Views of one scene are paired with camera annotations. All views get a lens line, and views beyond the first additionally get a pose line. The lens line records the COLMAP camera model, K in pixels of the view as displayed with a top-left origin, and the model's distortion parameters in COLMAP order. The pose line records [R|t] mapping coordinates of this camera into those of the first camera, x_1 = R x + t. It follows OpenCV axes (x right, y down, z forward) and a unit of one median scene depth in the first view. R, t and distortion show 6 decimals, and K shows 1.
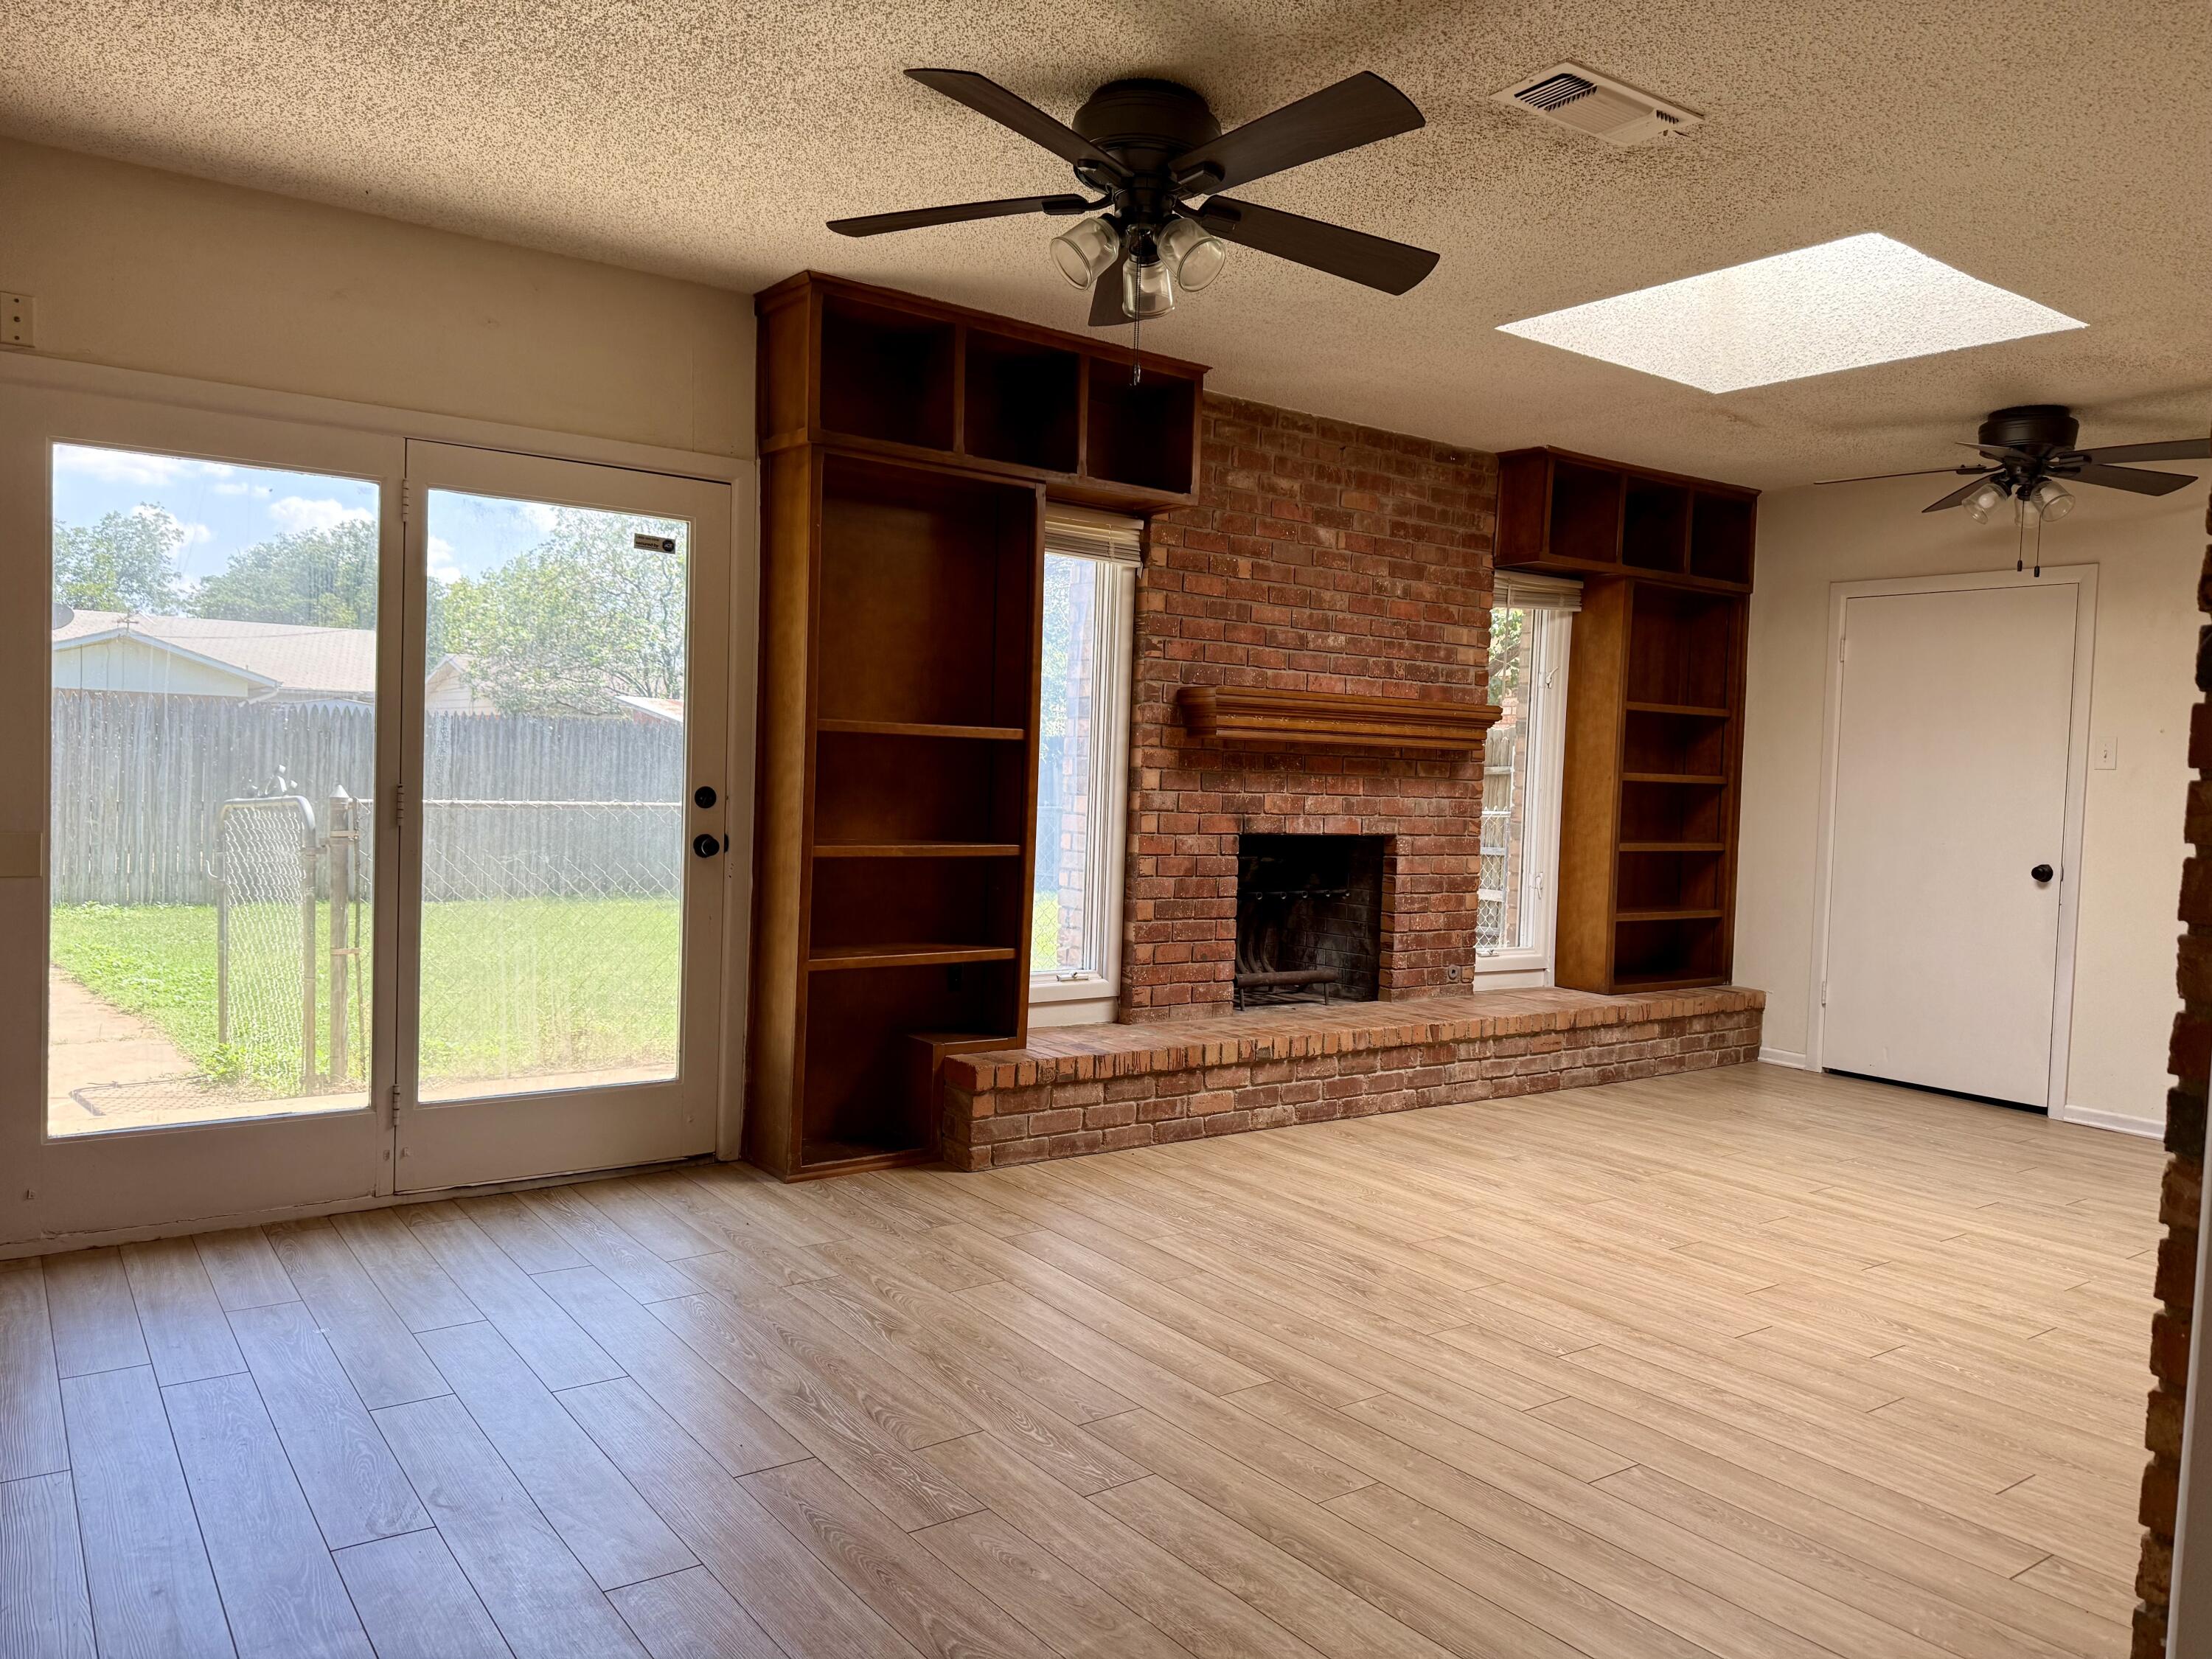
lens RADIAL K [[1583.4, 0, 1164.4], [0, 1583.4, 830.6], [0, 0, 1]] dist [0.208676, 0.000026]
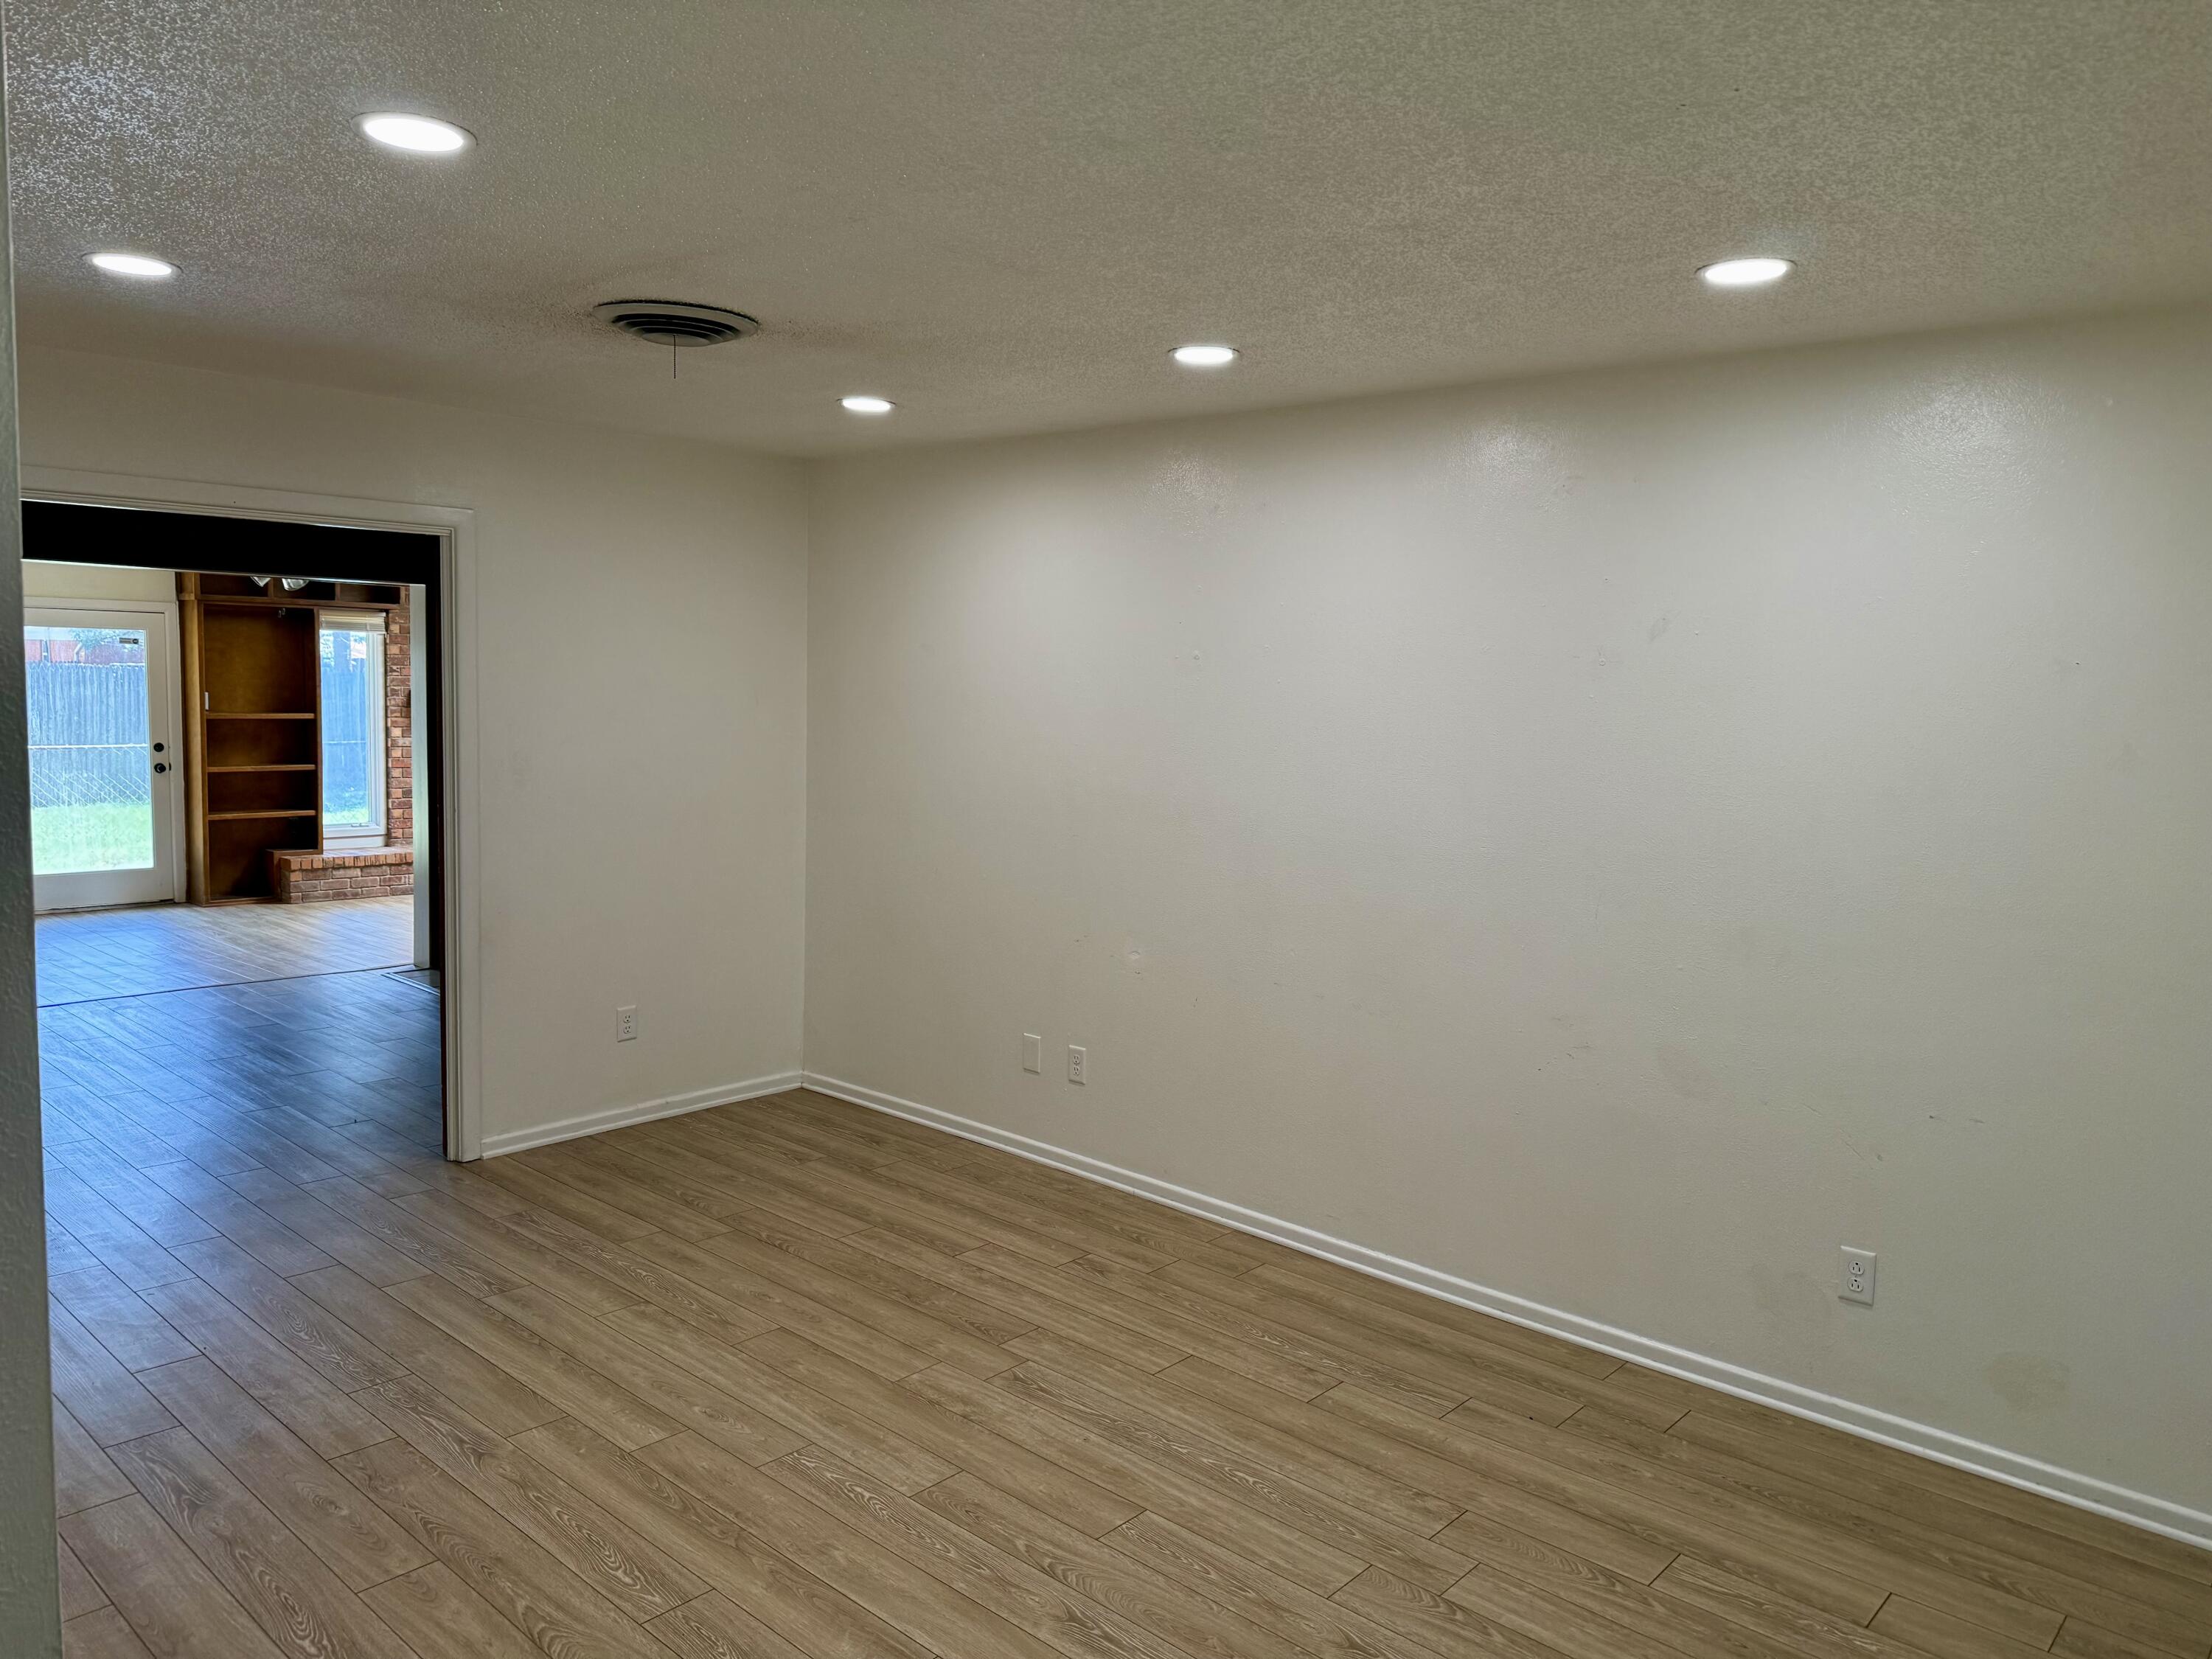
lens RADIAL K [[1578.4, 0, 1106.0], [0, 1578.4, 829.5], [0, 0, 1]] dist [0.036643, -0.000303]
pose [[0.983829, -0.027086, 0.177050, 0.631401], [0.015779, 0.997763, 0.064961, -0.029817], [-0.178413, -0.061117, 0.982056, -1.477821]]
